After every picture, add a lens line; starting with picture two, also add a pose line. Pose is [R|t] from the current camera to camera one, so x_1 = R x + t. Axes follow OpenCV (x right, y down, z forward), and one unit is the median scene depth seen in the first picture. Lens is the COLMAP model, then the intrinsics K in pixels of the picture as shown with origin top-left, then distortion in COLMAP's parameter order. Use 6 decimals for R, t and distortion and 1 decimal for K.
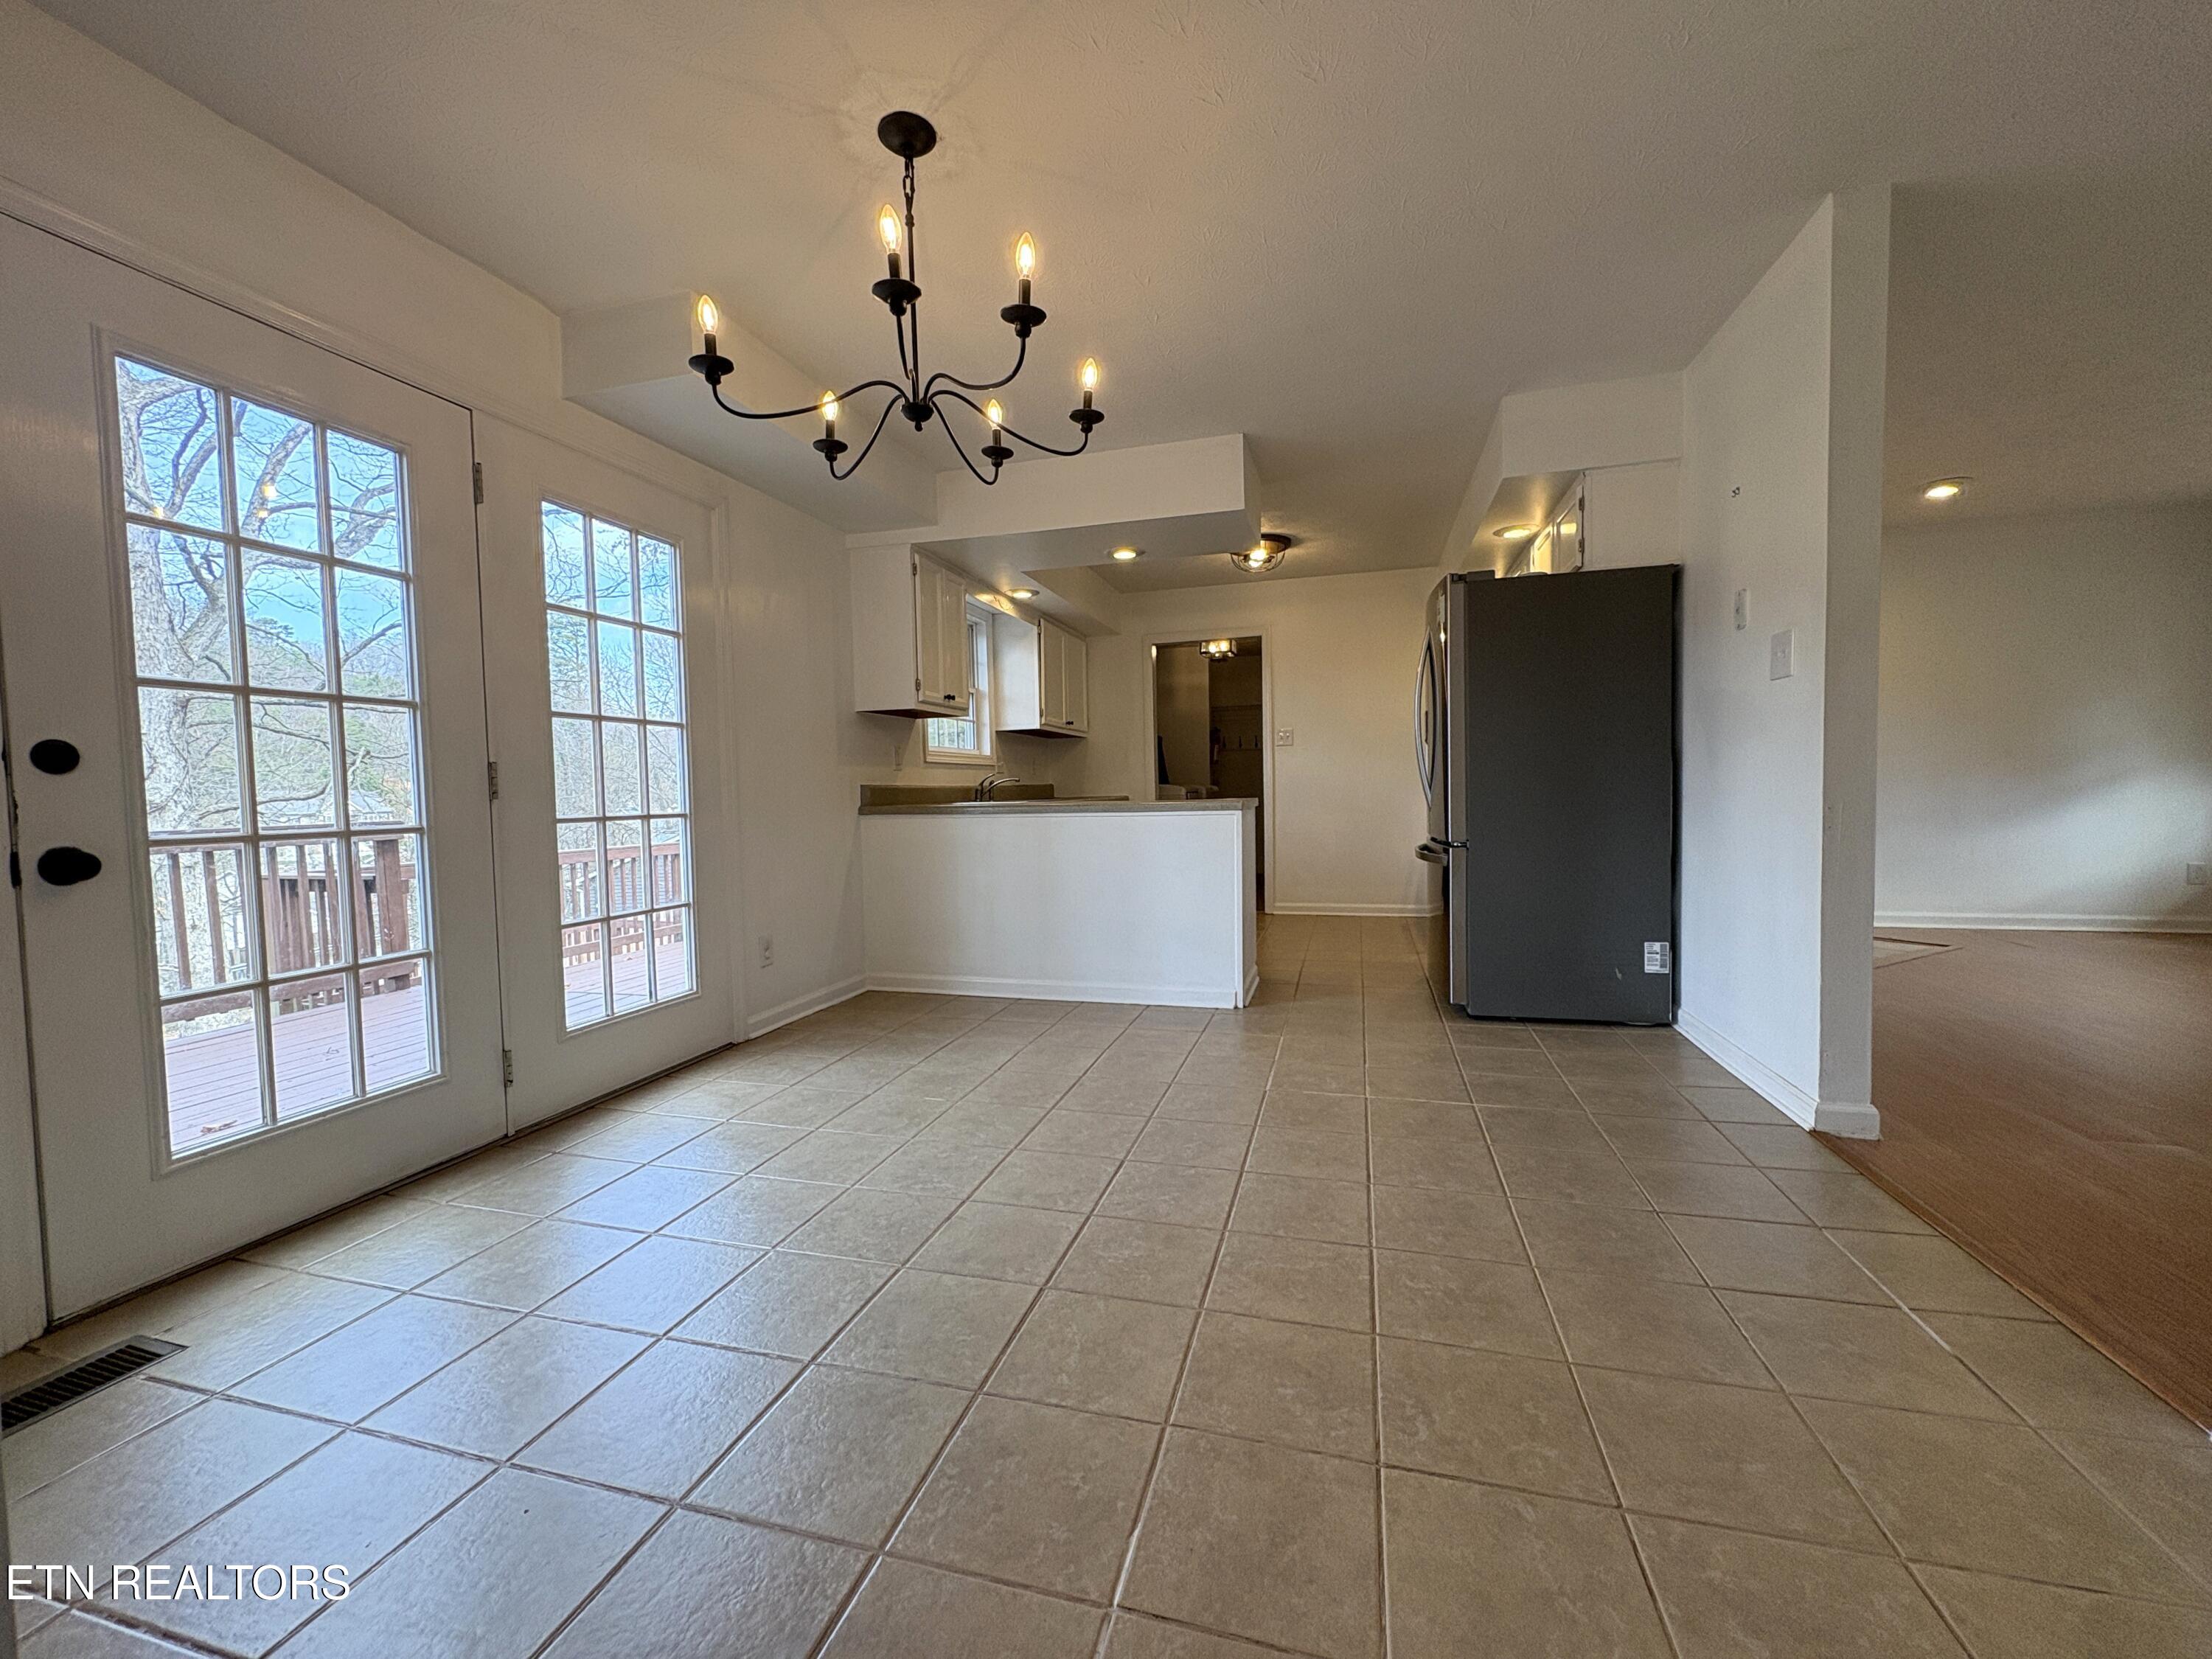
lens RADIAL K [[876.0, 0, 1106.1], [0, 876.0, 829.2], [0, 0, 1]] dist [0.000367, 0.000944]
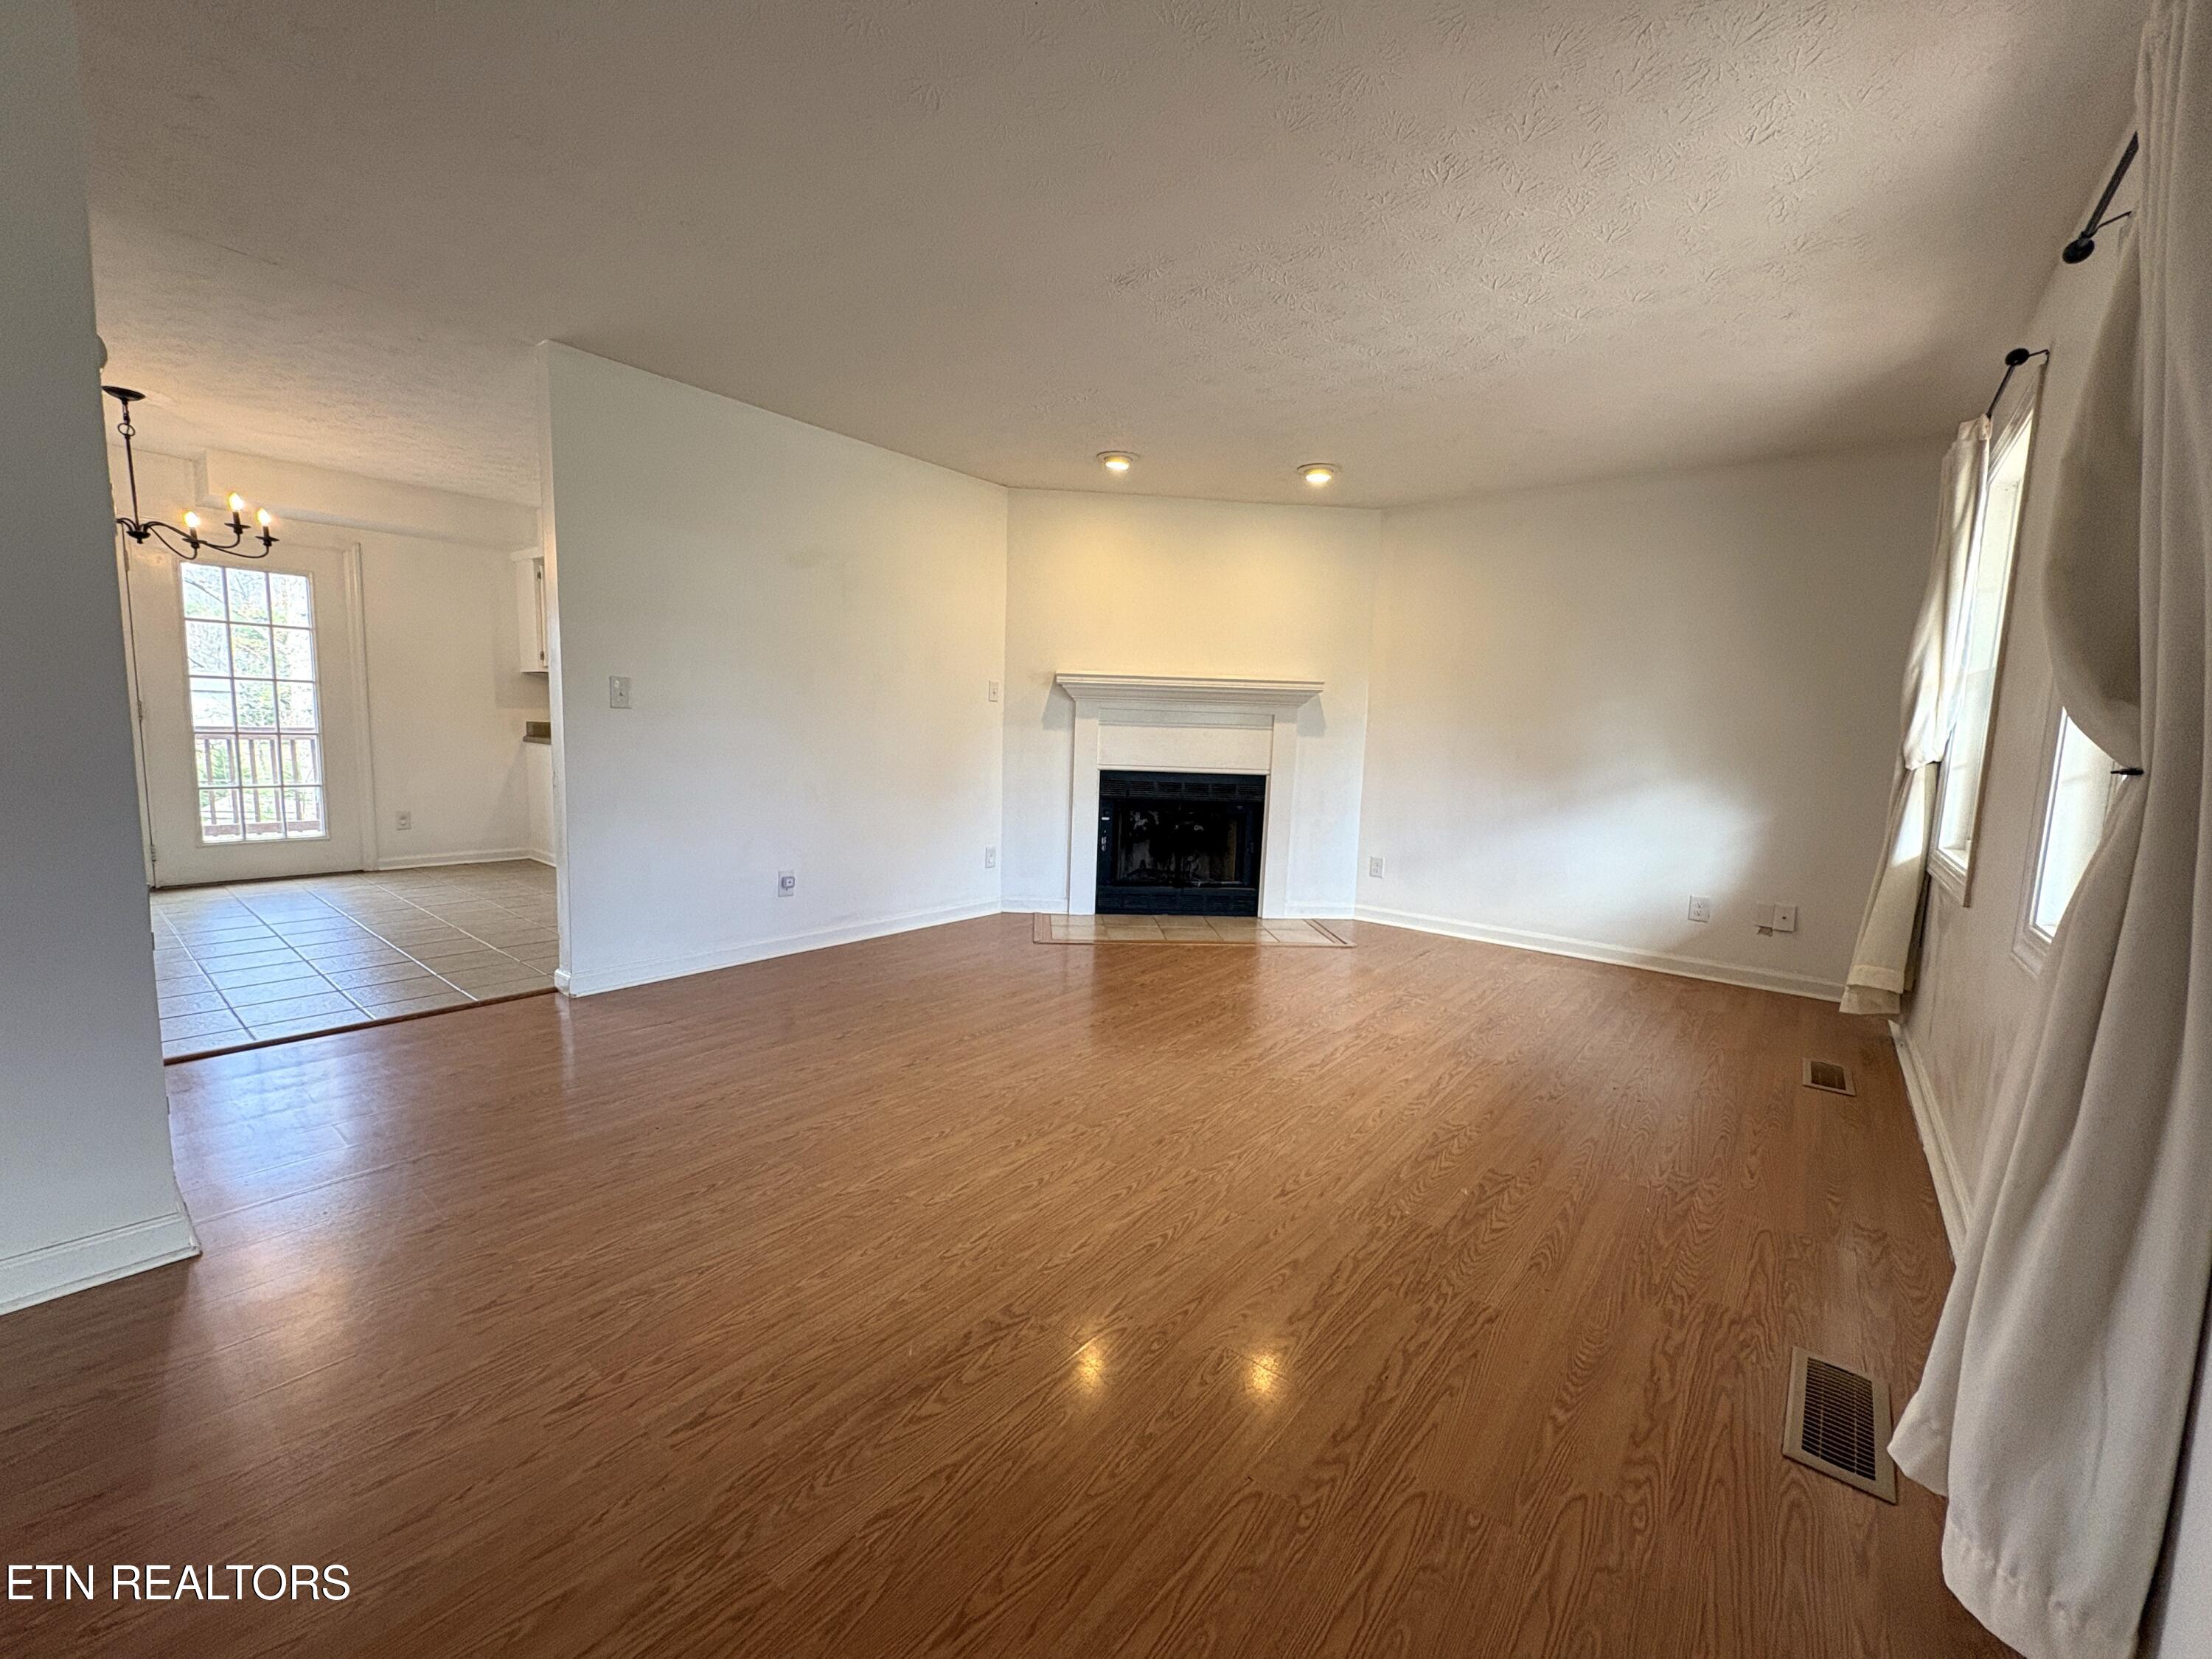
lens RADIAL K [[876.0, 0, 1105.6], [0, 876.0, 832.3], [0, 0, 1]] dist [0.000367, 0.000944]
pose [[0.918385, 0.101140, -0.382544, 1.298210], [-0.073469, 0.993556, 0.086304, -0.069336], [0.388808, -0.051155, 0.919898, -0.003729]]
